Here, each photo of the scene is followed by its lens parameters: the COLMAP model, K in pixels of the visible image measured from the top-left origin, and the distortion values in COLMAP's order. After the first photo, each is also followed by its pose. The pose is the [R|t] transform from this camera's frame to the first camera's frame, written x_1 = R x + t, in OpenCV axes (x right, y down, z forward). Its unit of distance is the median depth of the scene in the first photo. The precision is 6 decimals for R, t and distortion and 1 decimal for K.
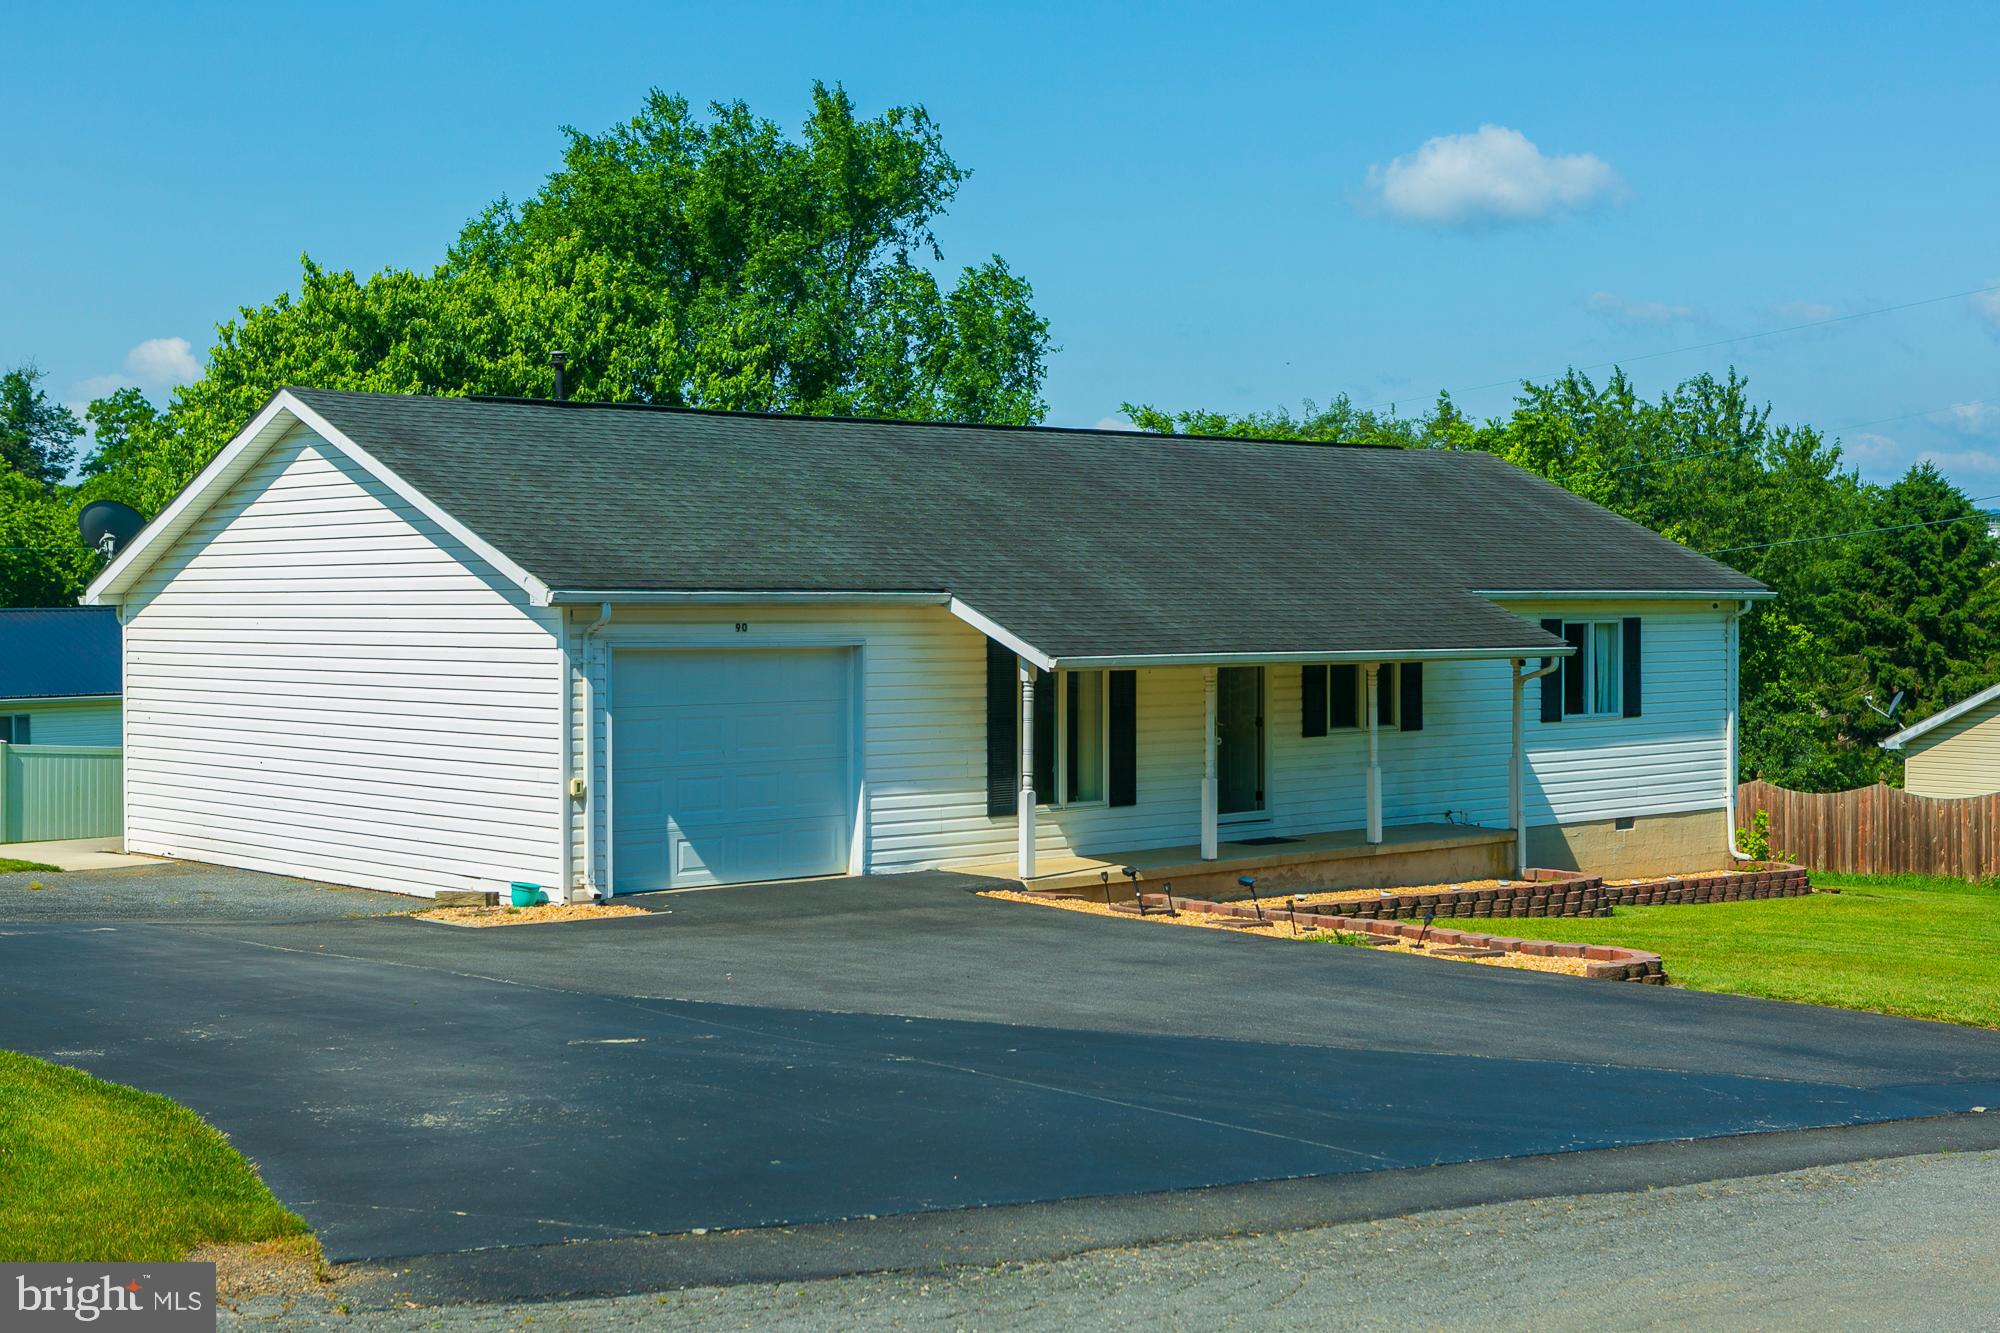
lens RADIAL K [[2749.5, 0, 999.6], [0, 2749.5, 527.9], [0, 0, 1]] dist [-0.108702, 0.018669]
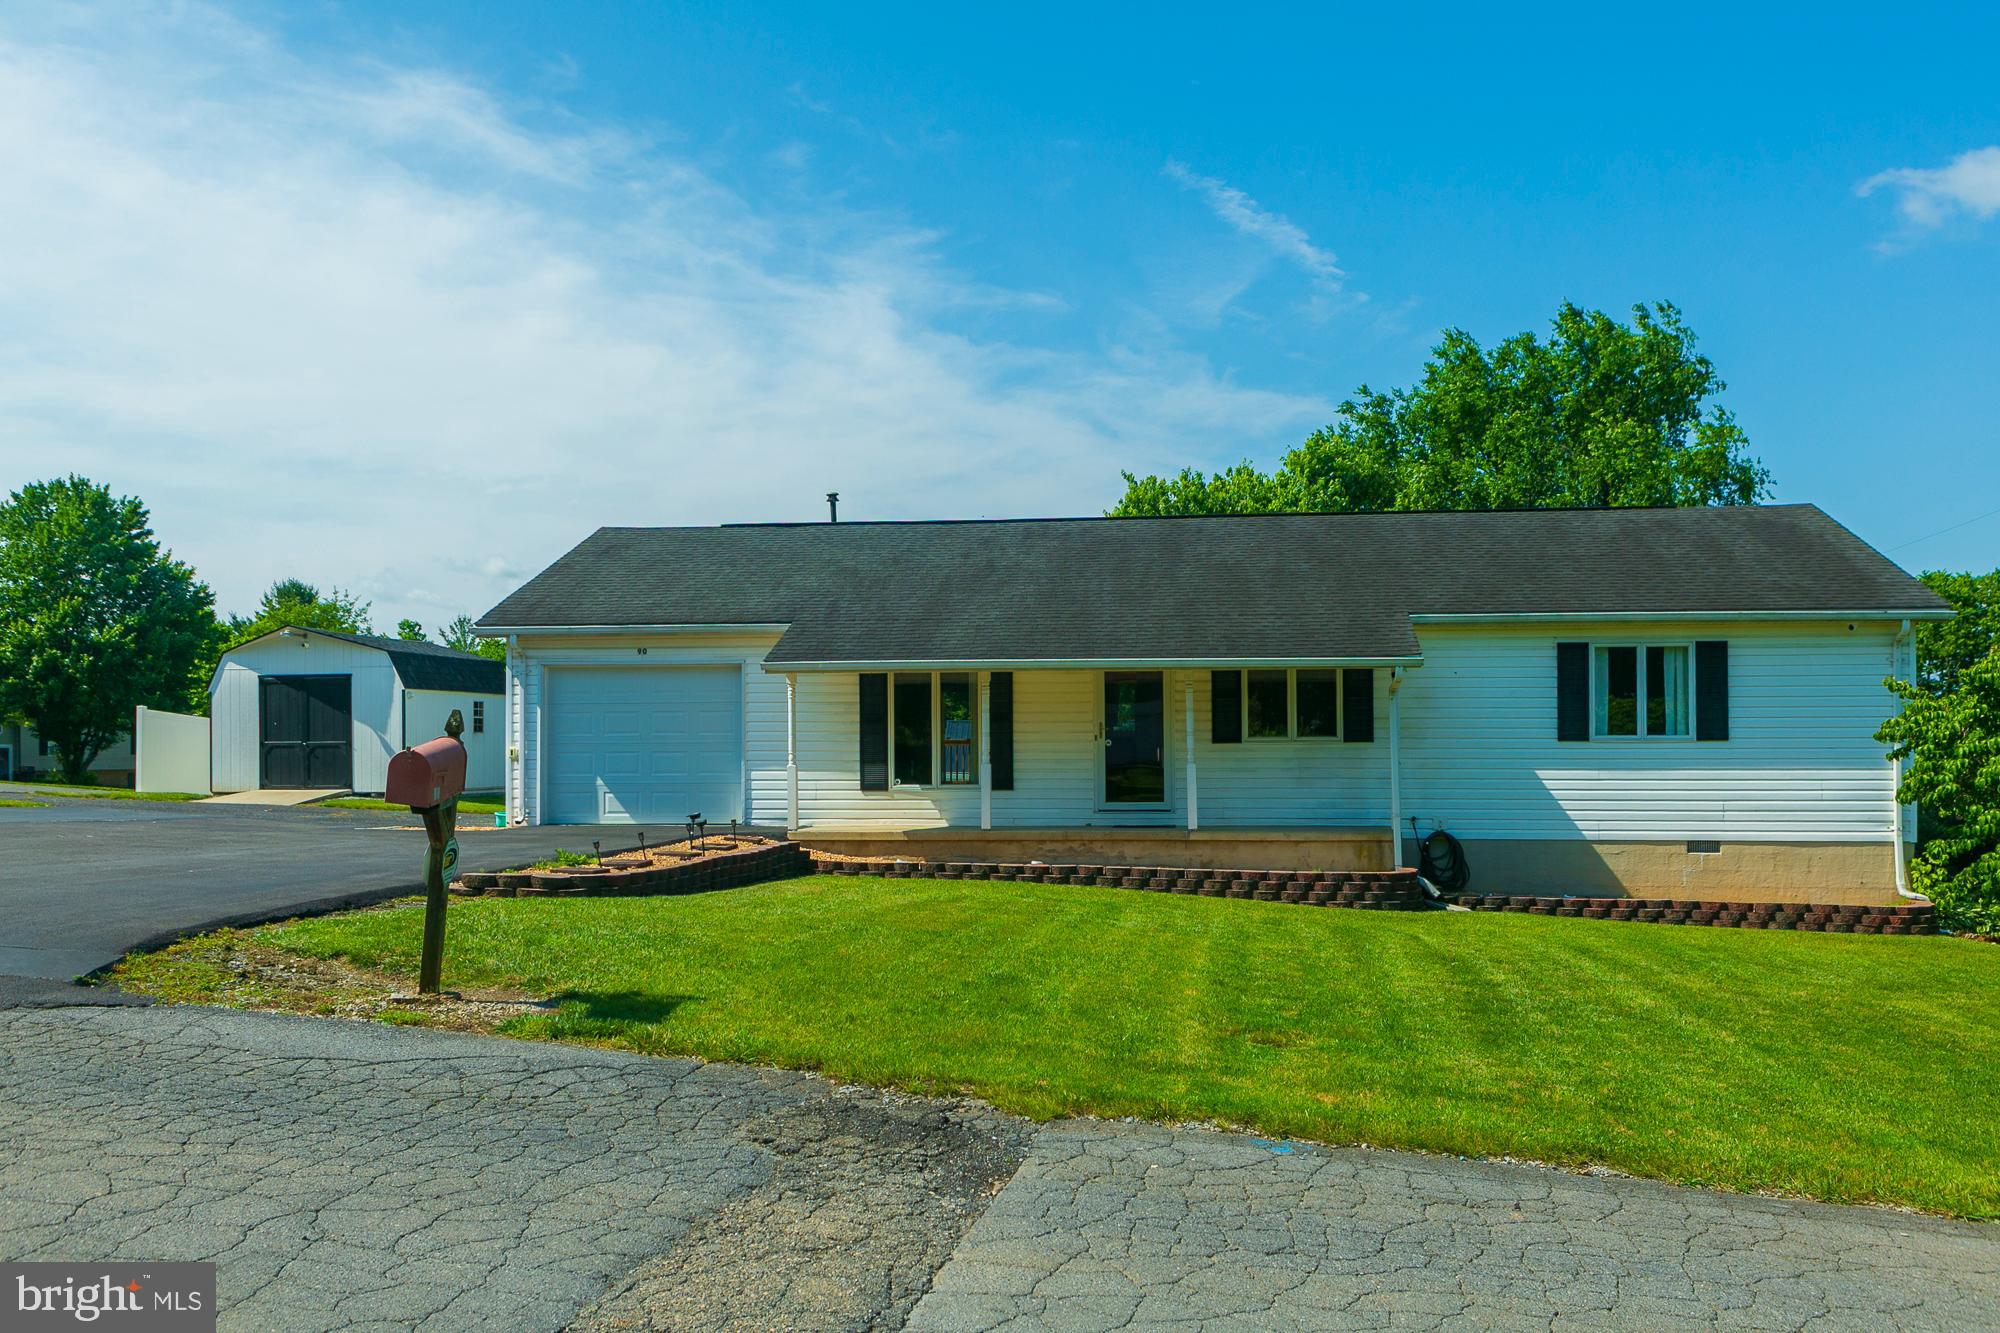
lens RADIAL K [[1694.5, 0, 1006.0], [0, 1694.5, 732.3], [0, 0, 1]] dist [0.000182, -0.001536]
pose [[0.650164, -0.012682, -0.759688, 0.617573], [0.019530, 0.999809, 0.000024, 0.070970], [0.759543, -0.014852, 0.650287, 0.466834]]
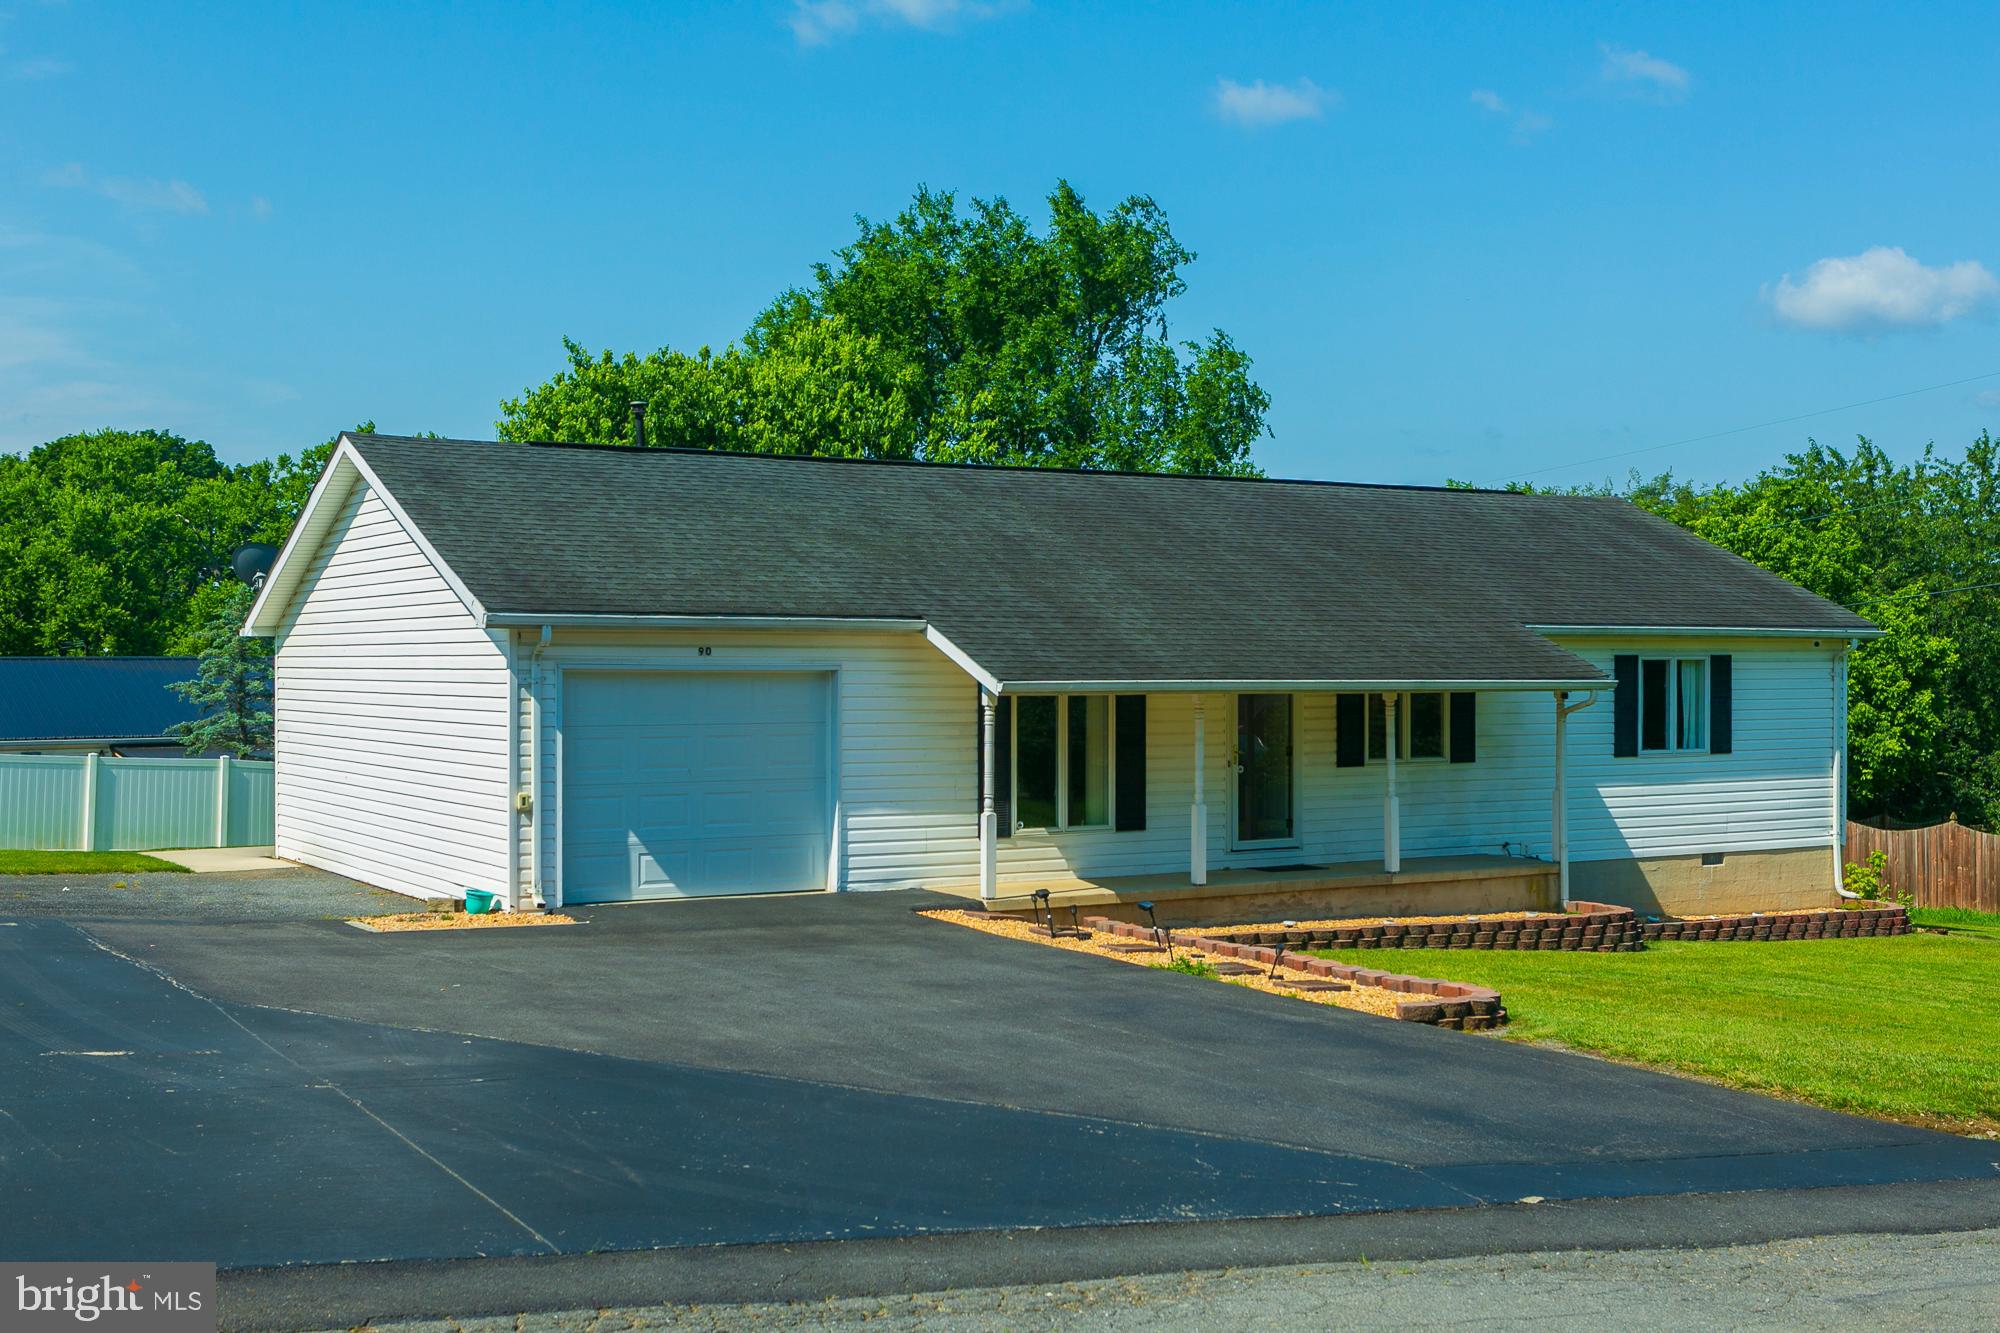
lens RADIAL K [[2328.5, 0, 1011.0], [0, 2328.5, 603.5], [0, 0, 1]] dist [-0.075836, 0.002956]
pose [[0.981305, -0.001614, -0.192454, 0.160726], [0.001749, 0.999998, 0.000535, 0.015072], [0.192453, -0.000862, 0.981306, 0.131369]]
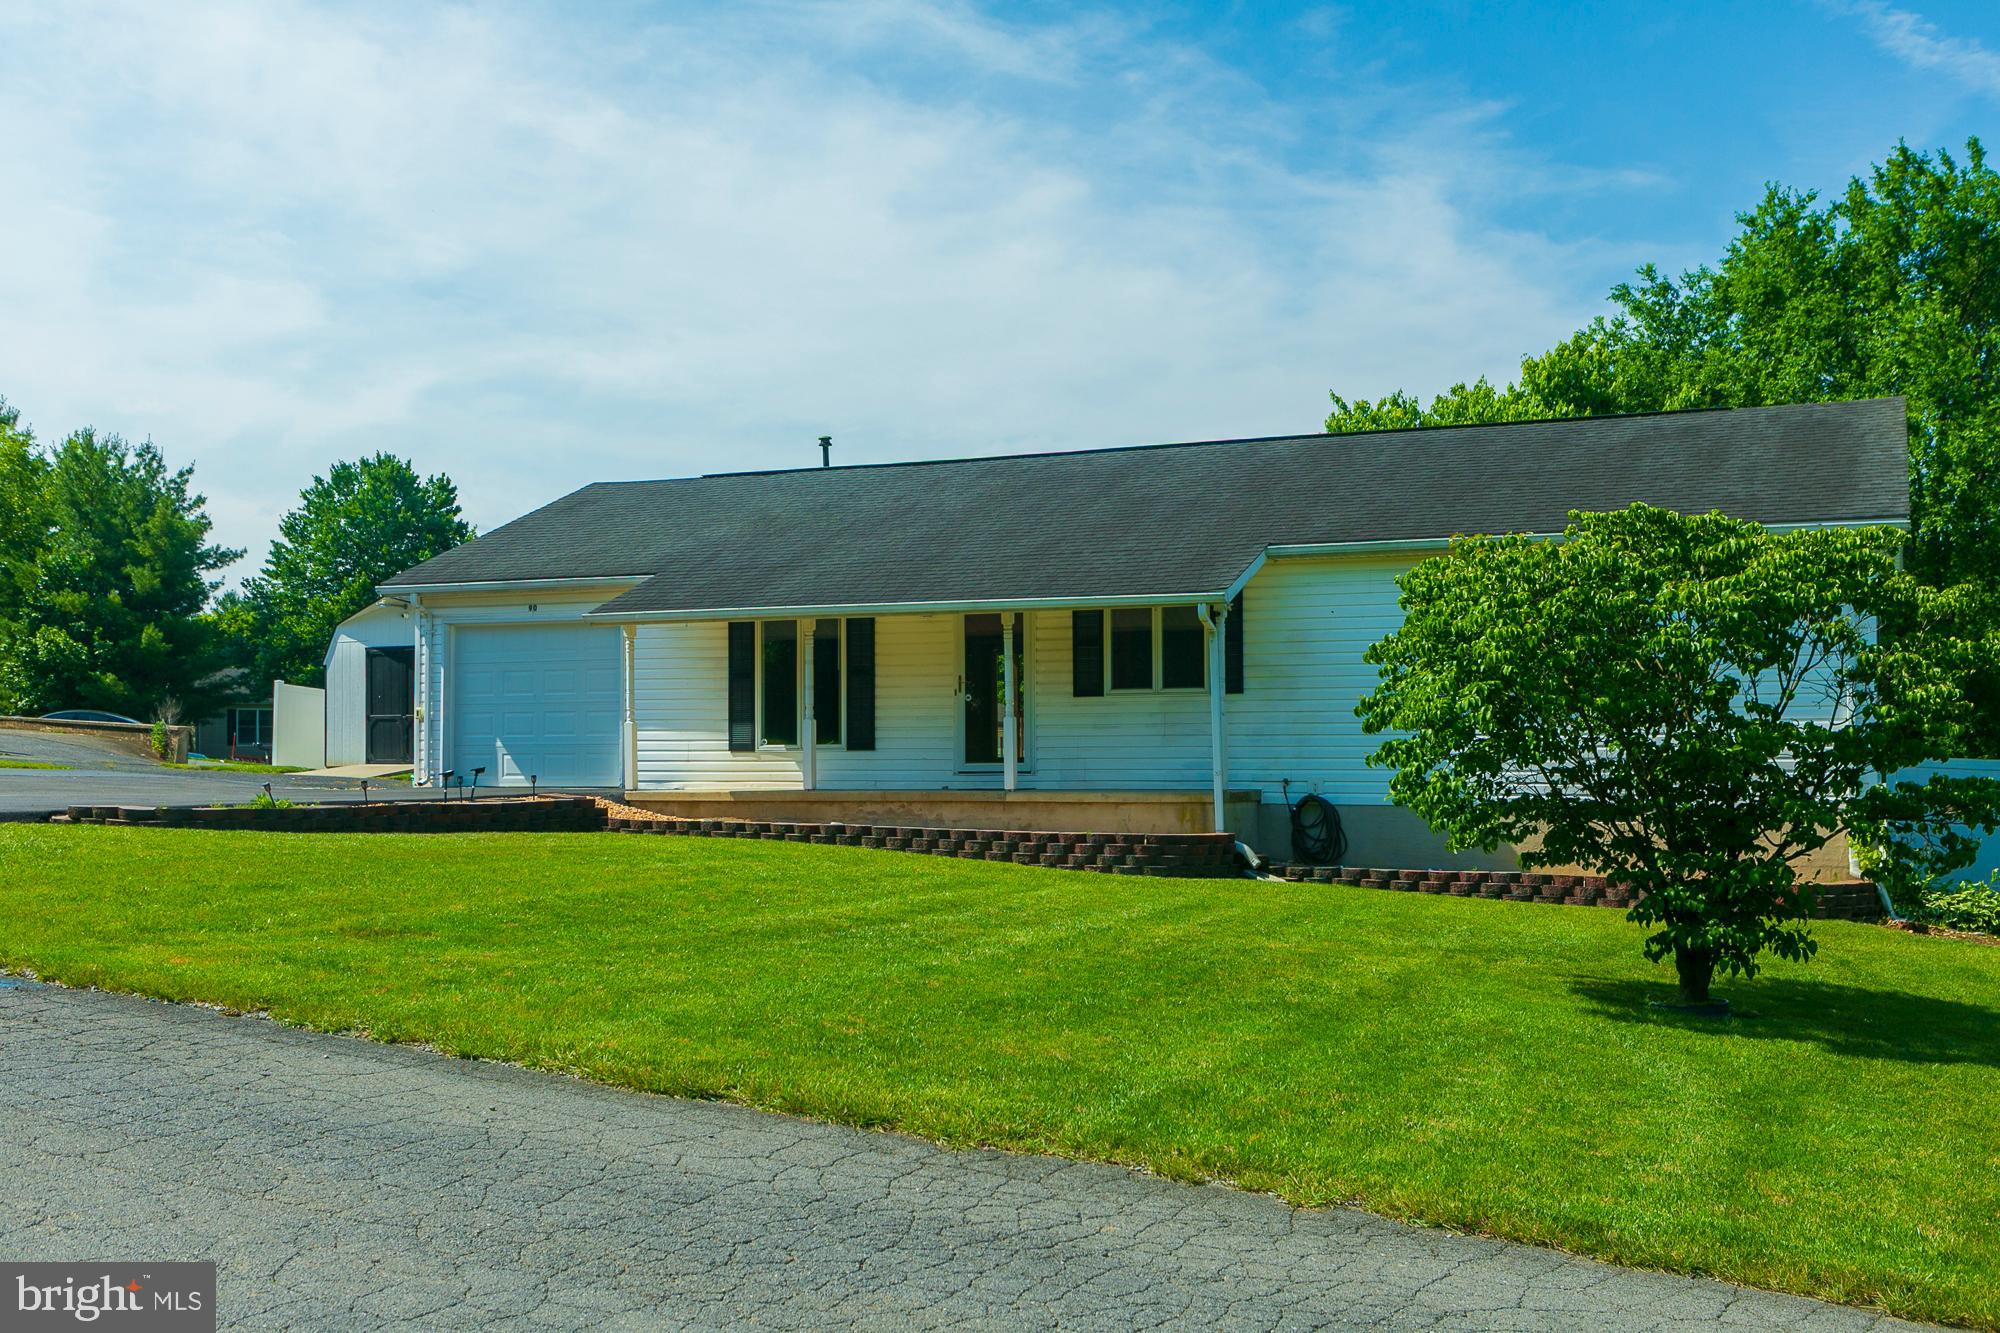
lens RADIAL K [[2089.1, 0, 1047.3], [0, 2089.1, 700.7], [0, 0, 1]] dist [-0.014931, -0.006352]
pose [[0.411777, -0.028876, -0.910827, 0.853029], [0.022082, 0.999521, -0.021705, 0.096724], [0.911017, -0.011175, 0.412217, 0.671783]]
